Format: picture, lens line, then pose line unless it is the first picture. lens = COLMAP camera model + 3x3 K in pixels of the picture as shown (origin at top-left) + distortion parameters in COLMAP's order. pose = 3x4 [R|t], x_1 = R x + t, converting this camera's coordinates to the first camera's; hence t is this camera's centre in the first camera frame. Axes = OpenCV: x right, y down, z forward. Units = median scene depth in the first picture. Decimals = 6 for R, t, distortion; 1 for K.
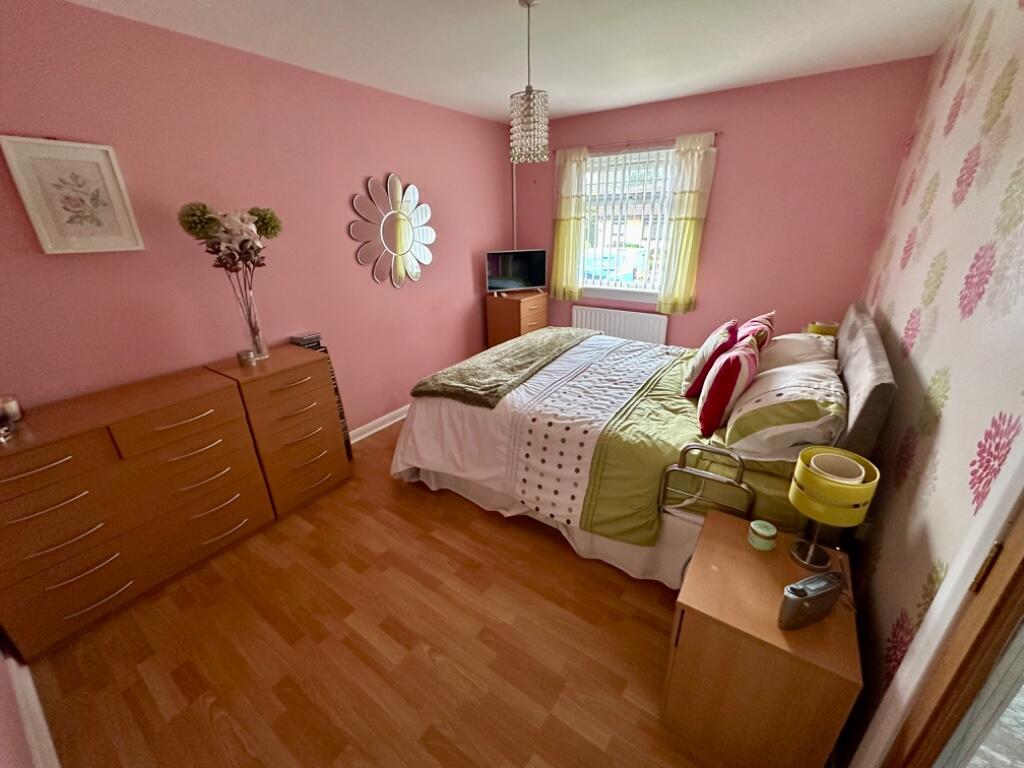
lens RADIAL K [[406.1, 0, 510.8], [0, 406.1, 382.6], [0, 0, 1]] dist [-0.002455, 0.000381]
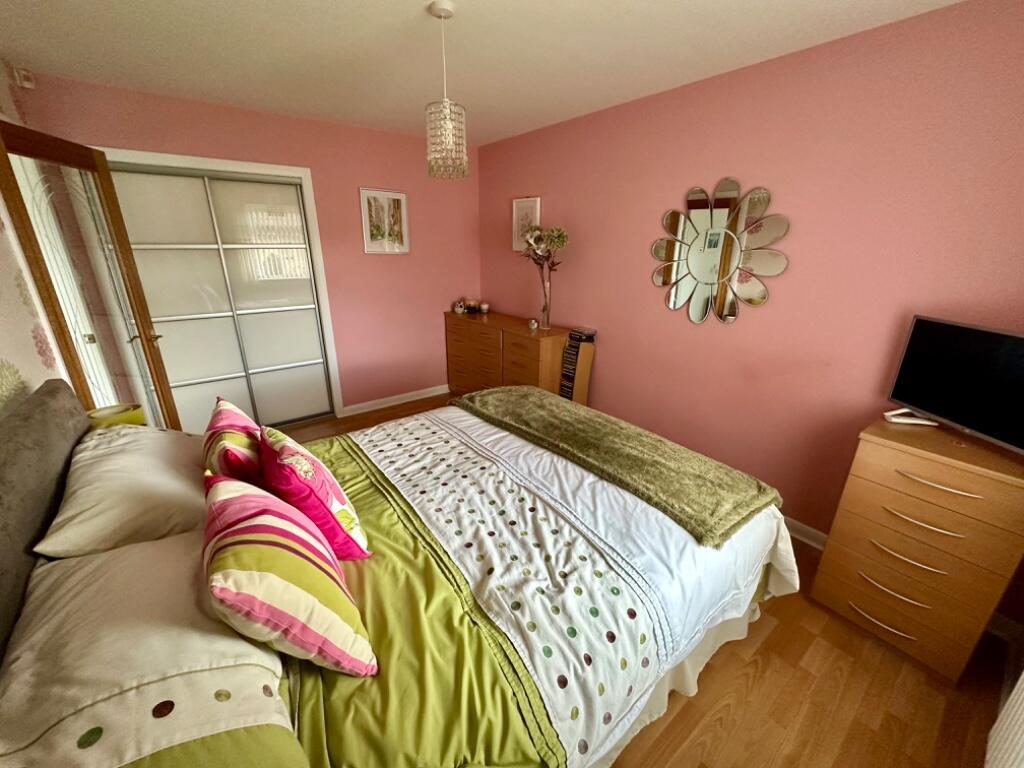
lens RADIAL K [[406.1, 0, 510.8], [0, 406.1, 382.6], [0, 0, 1]] dist [-0.002455, 0.000381]
pose [[-0.313927, 0.316407, -0.895174, 0.736110], [-0.356298, 0.834671, 0.419971, -0.436044], [0.880058, 0.450789, -0.149291, 1.093690]]
